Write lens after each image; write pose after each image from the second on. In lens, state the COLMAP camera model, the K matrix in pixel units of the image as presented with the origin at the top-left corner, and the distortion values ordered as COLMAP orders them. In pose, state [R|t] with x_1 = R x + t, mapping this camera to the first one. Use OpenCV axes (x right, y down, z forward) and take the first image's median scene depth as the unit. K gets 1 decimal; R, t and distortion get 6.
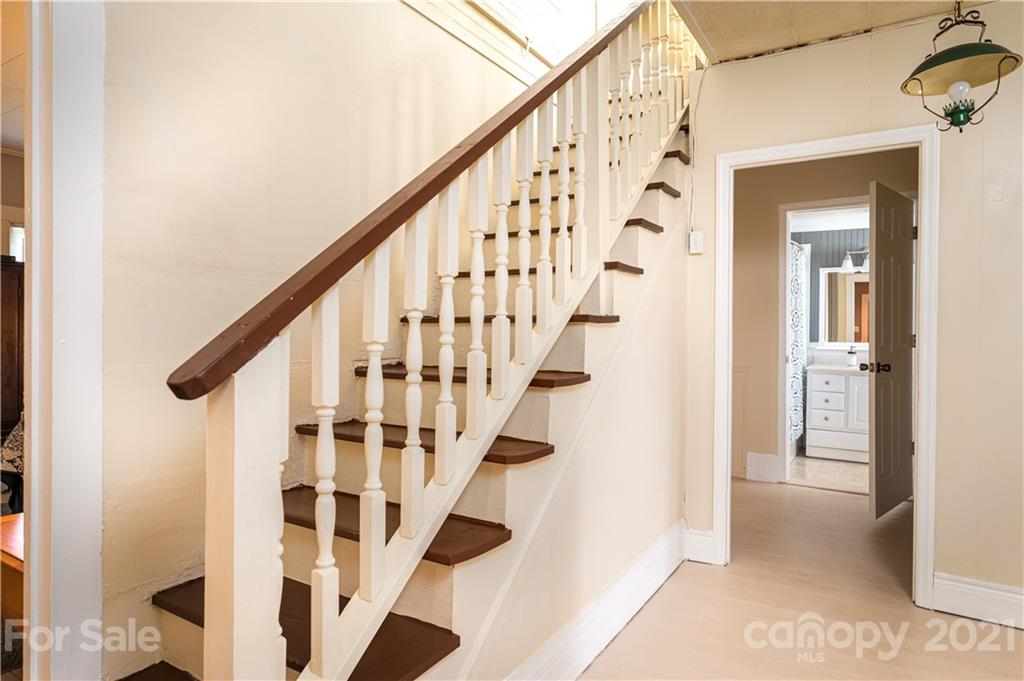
lens RADIAL K [[604.4, 0, 512.7], [0, 604.4, 335.8], [0, 0, 1]] dist [-0.003067, 0.000103]
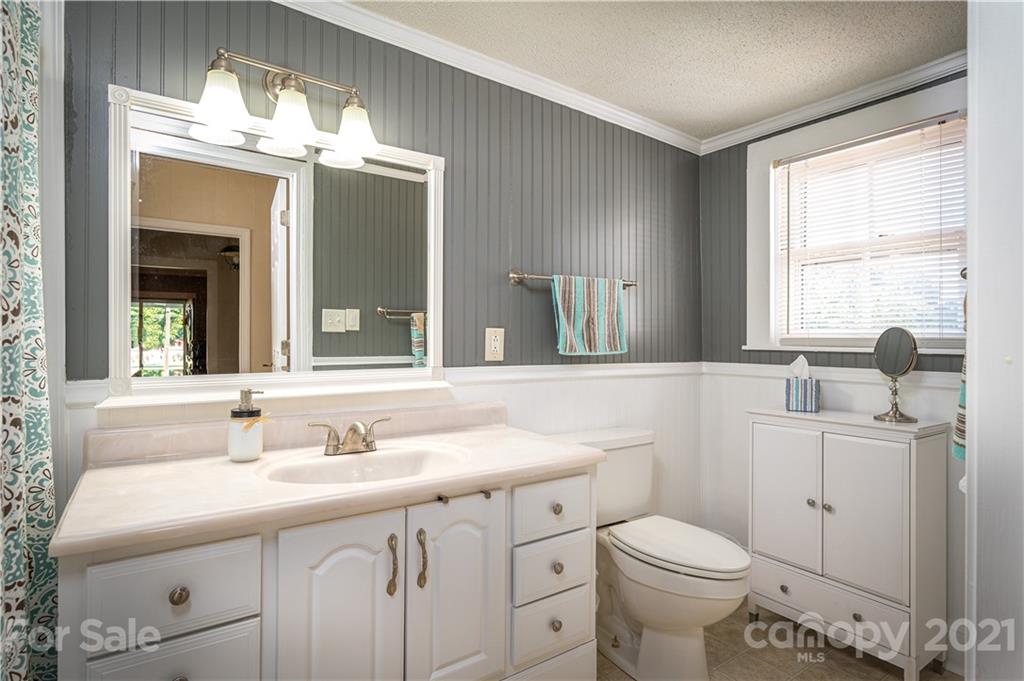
lens RADIAL K [[530.8, 0, 512.8], [0, 530.8, 340.1], [0, 0, 1]] dist [-0.003463, -0.000454]
pose [[0.385377, 0.002281, 0.922756, 0.382642], [0.000075, 0.999997, -0.002504, -0.004586], [-0.922759, 0.001034, 0.385376, 0.788351]]
